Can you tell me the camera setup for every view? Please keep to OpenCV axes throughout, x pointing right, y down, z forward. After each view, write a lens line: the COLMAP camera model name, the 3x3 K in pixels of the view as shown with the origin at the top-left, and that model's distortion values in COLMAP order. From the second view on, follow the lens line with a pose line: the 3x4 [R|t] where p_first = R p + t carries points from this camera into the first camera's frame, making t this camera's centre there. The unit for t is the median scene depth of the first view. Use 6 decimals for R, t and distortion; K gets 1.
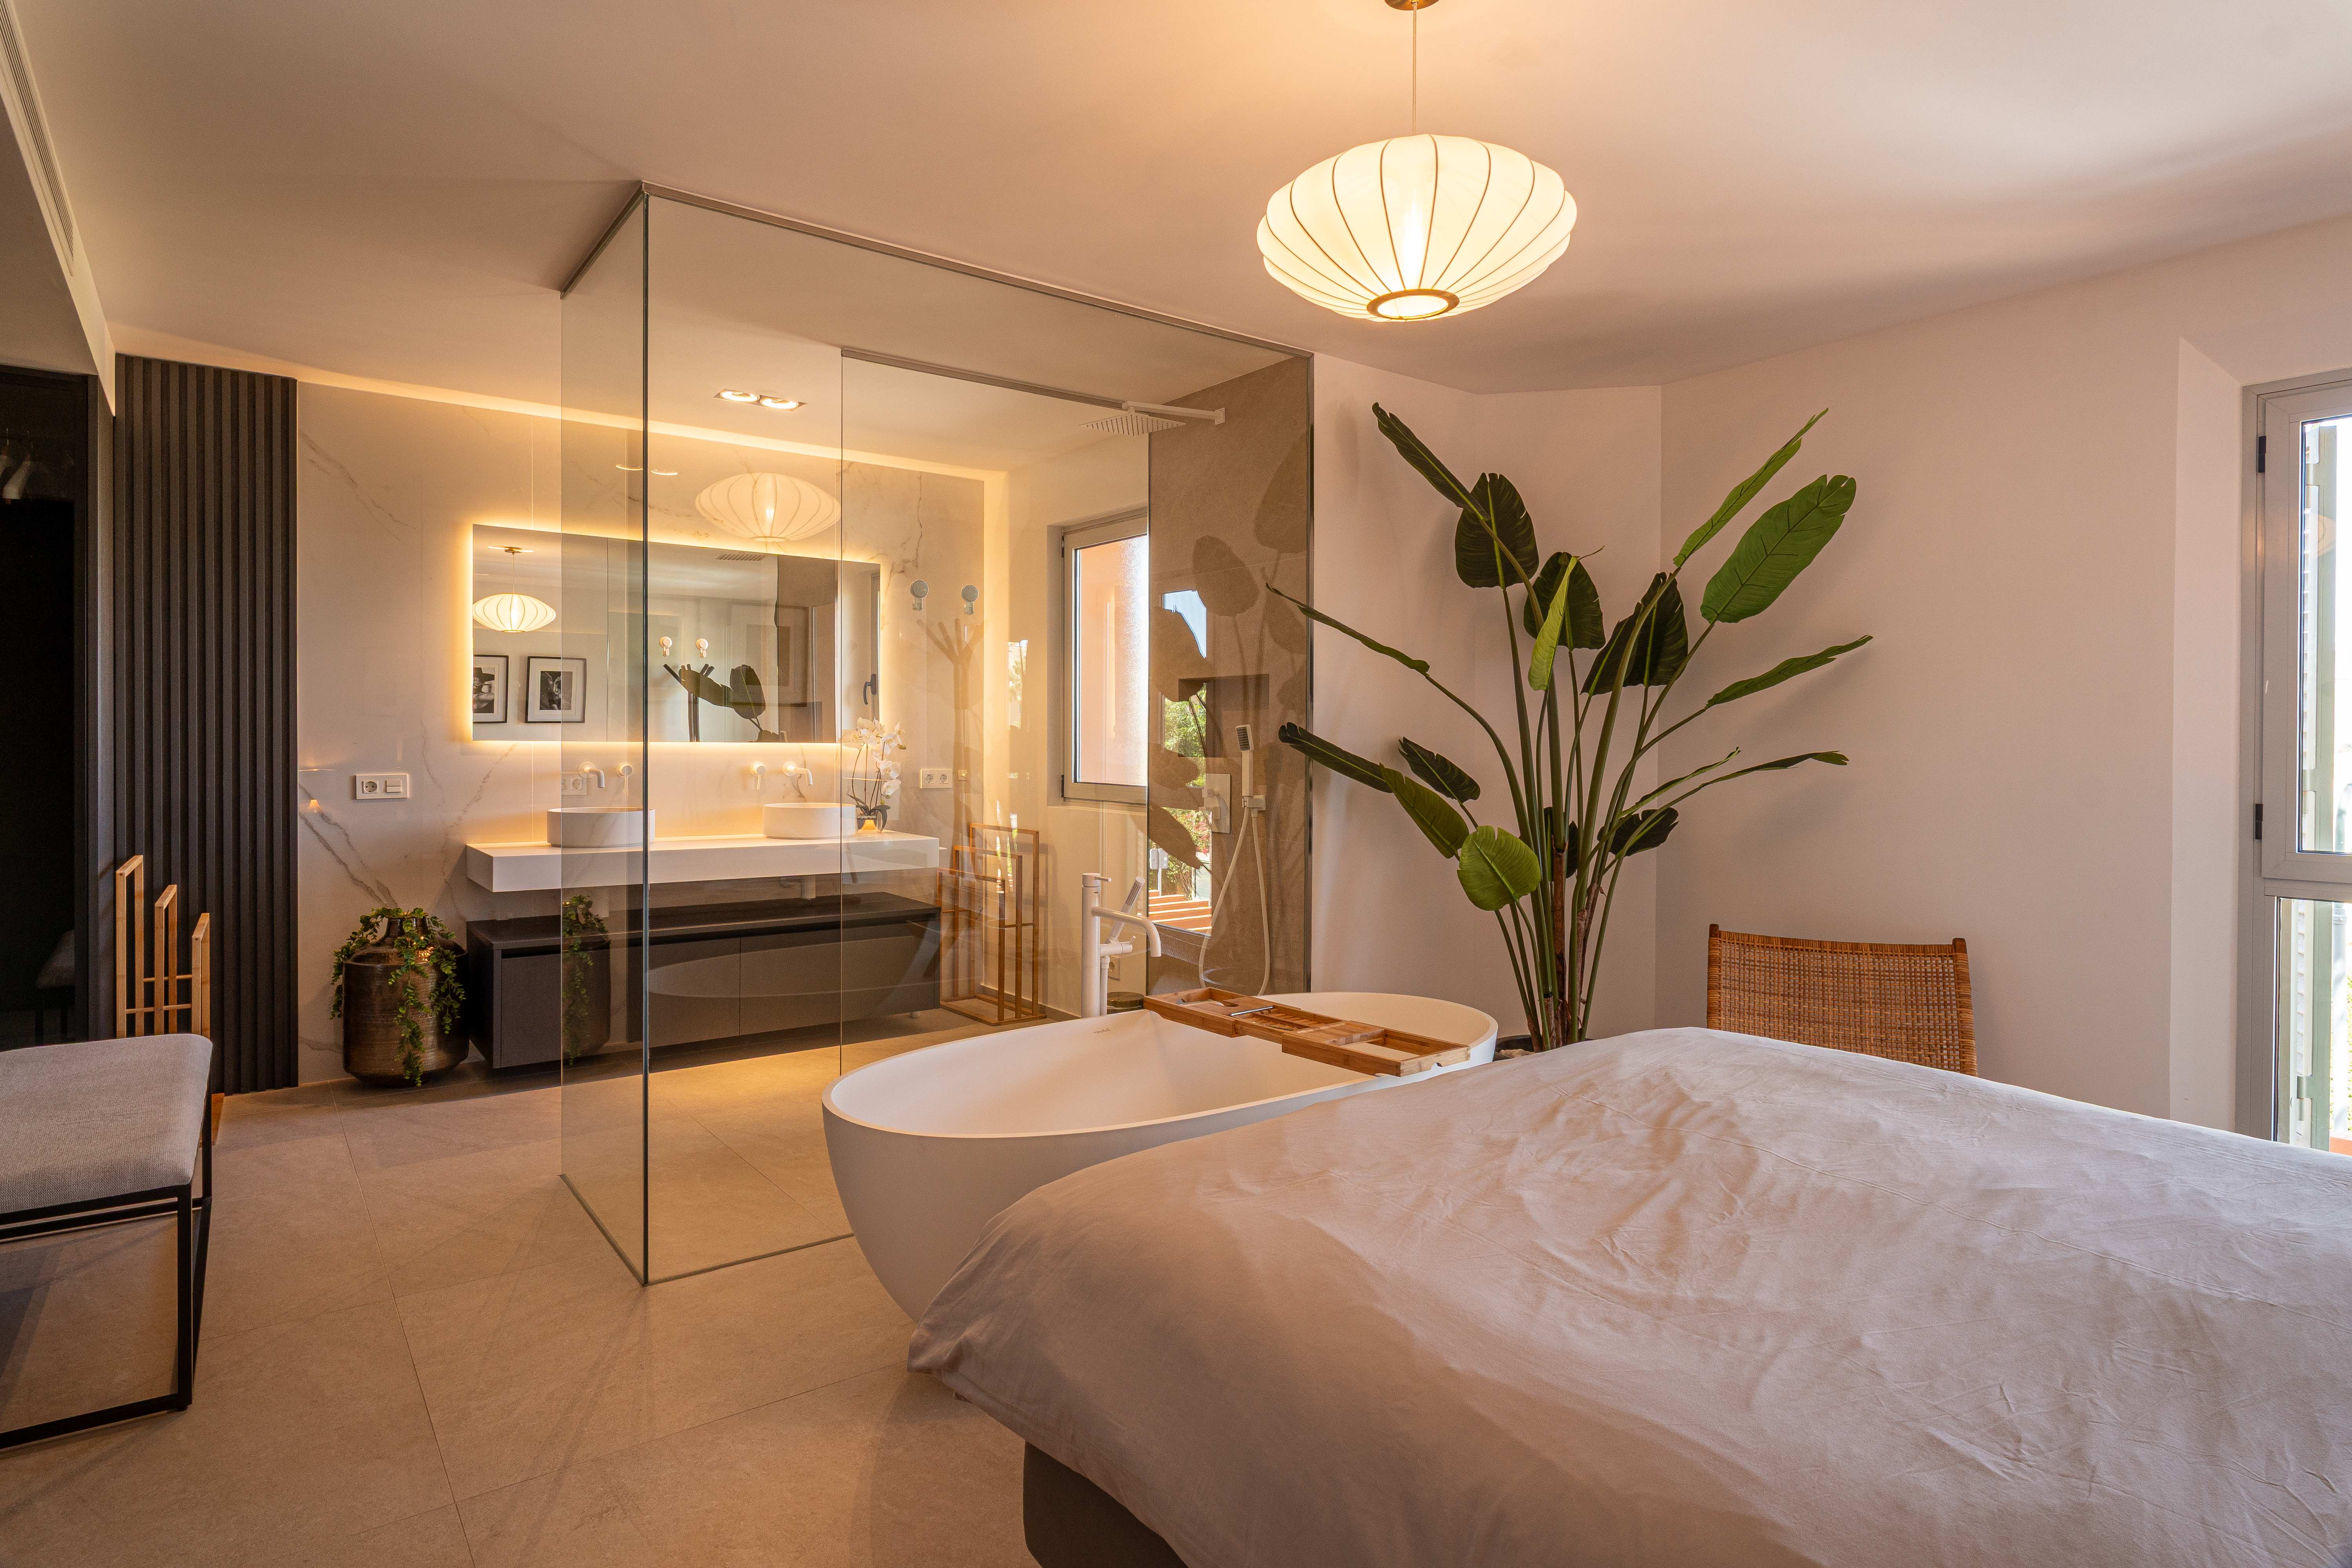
lens RADIAL K [[1259.2, 0, 1158.2], [0, 1259.2, 762.4], [0, 0, 1]] dist [-0.007411, 0.001941]
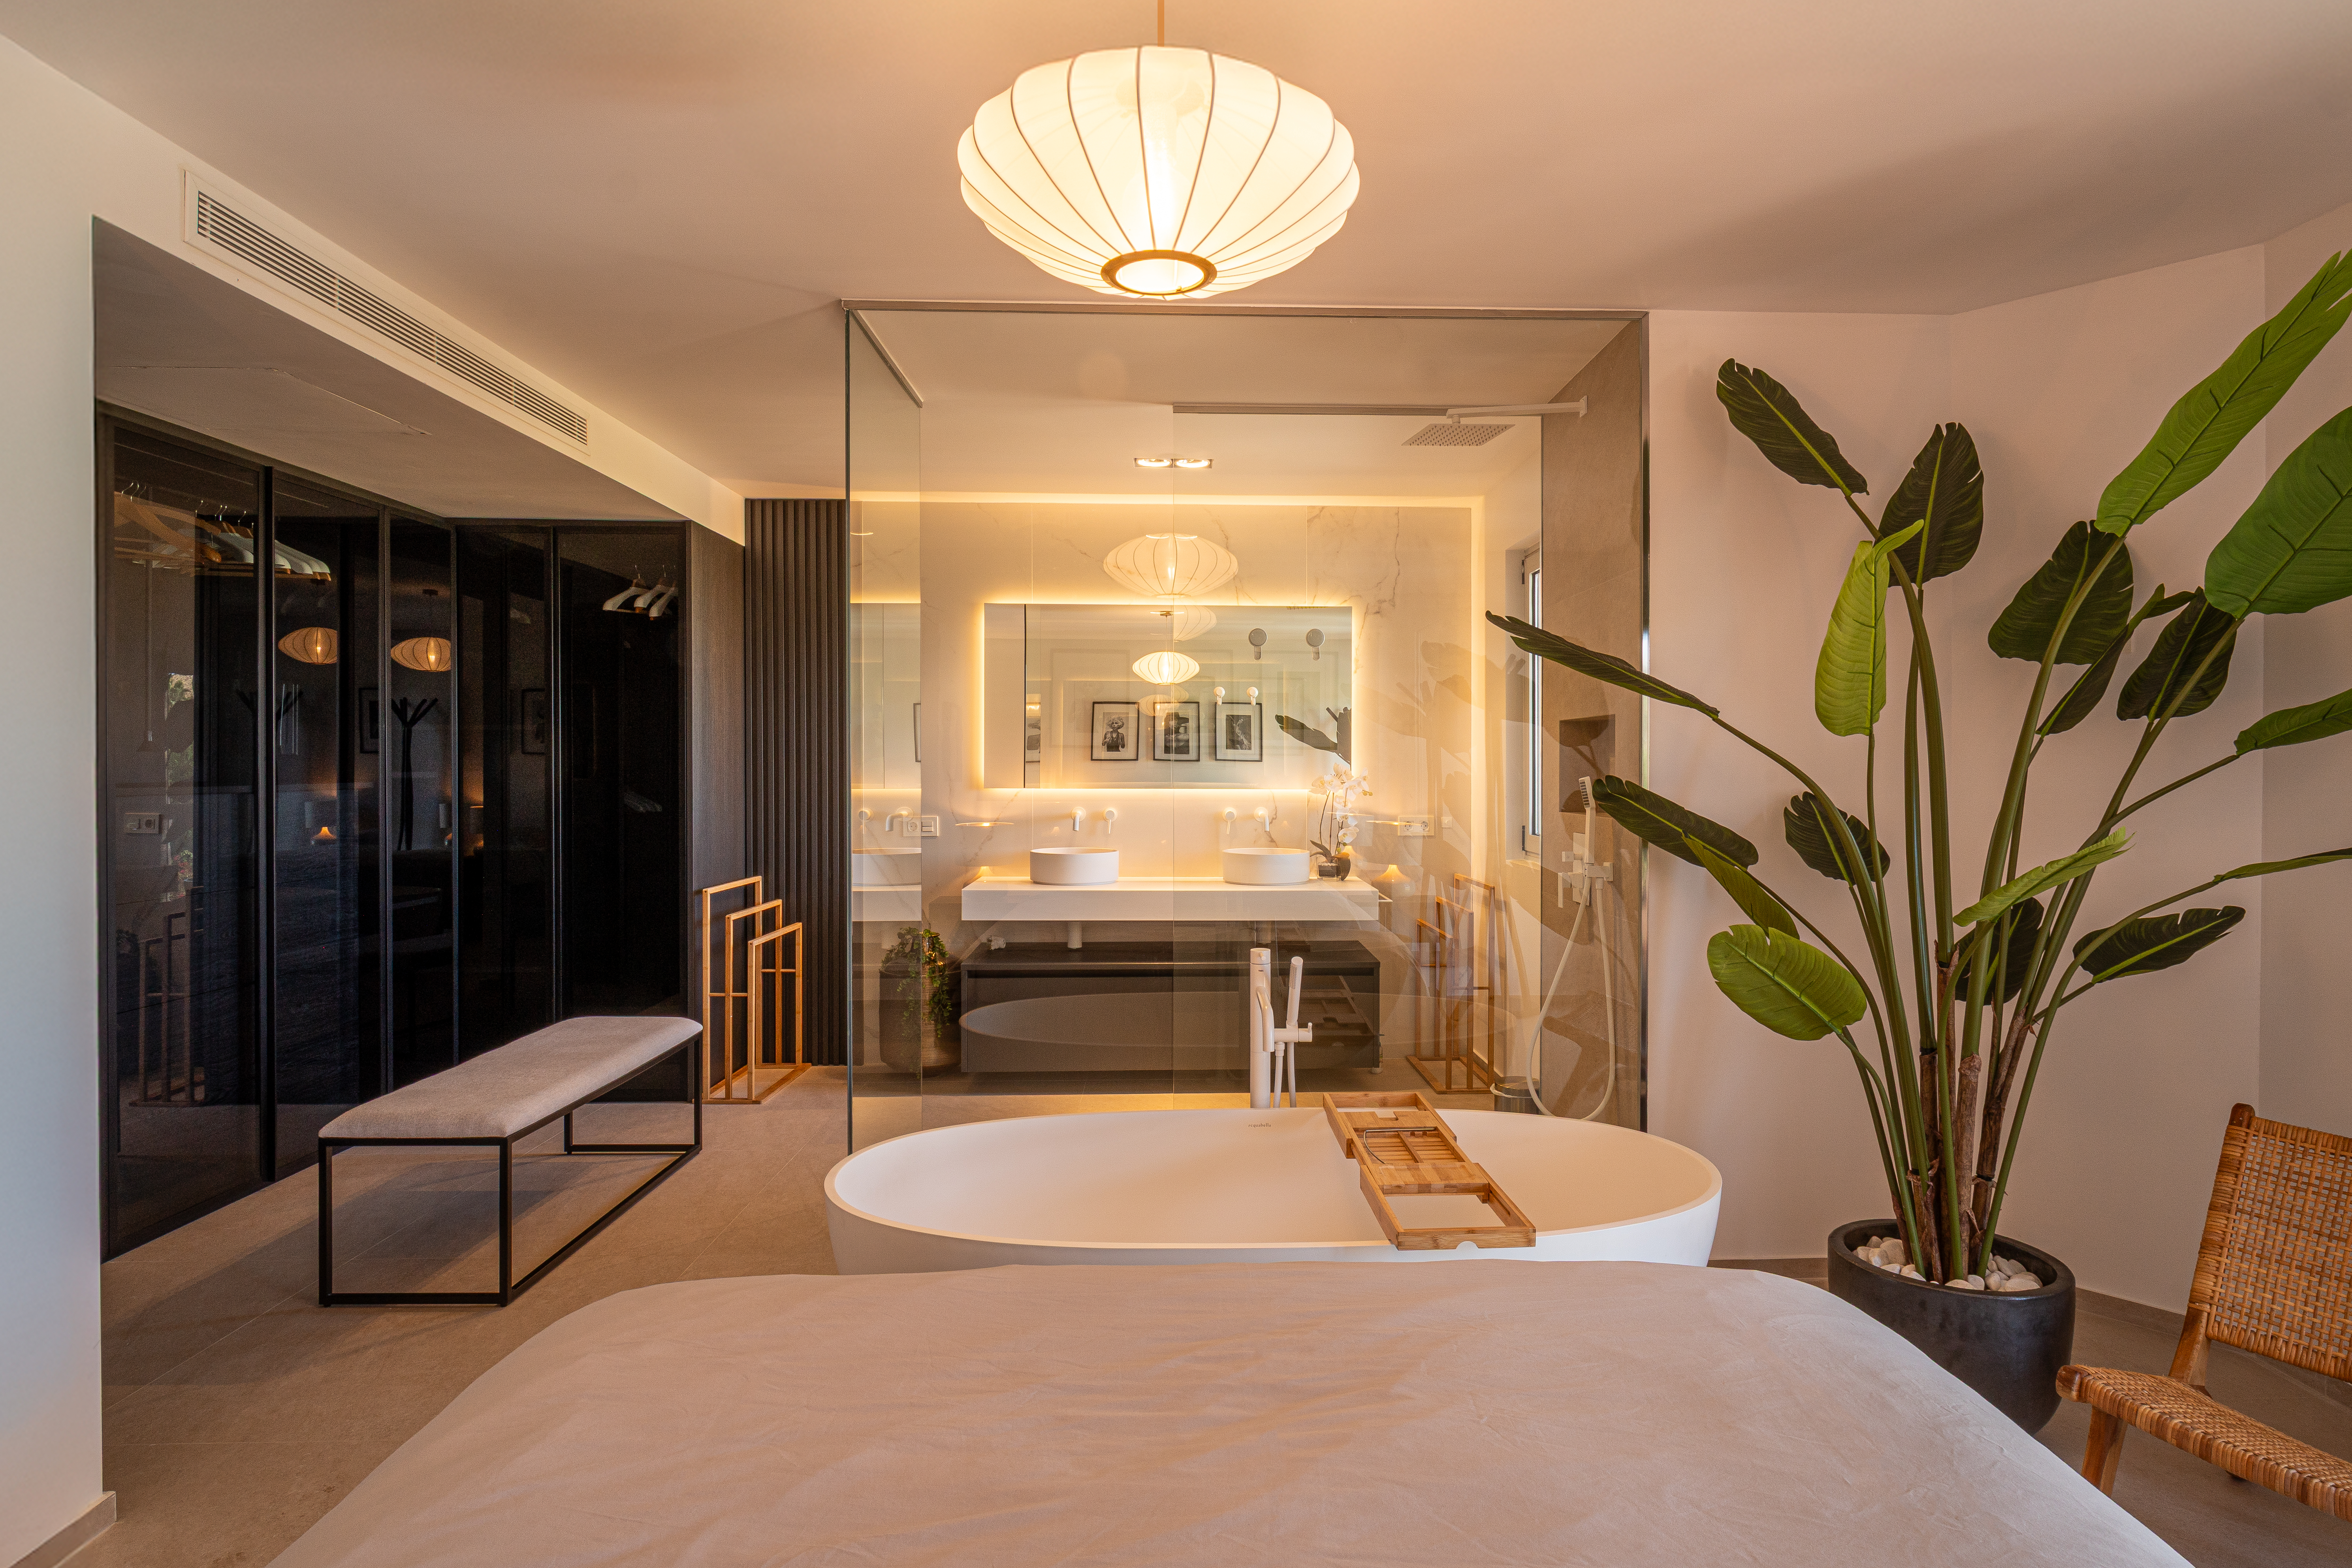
lens RADIAL K [[1259.2, 0, 1209.8], [0, 1259.2, 773.8], [0, 0, 1]] dist [-0.007411, 0.001941]
pose [[0.821226, -0.001863, -0.570600, 0.302278], [-0.005076, 0.999931, -0.010570, -0.019457], [0.570581, 0.011577, 0.821160, 0.163719]]
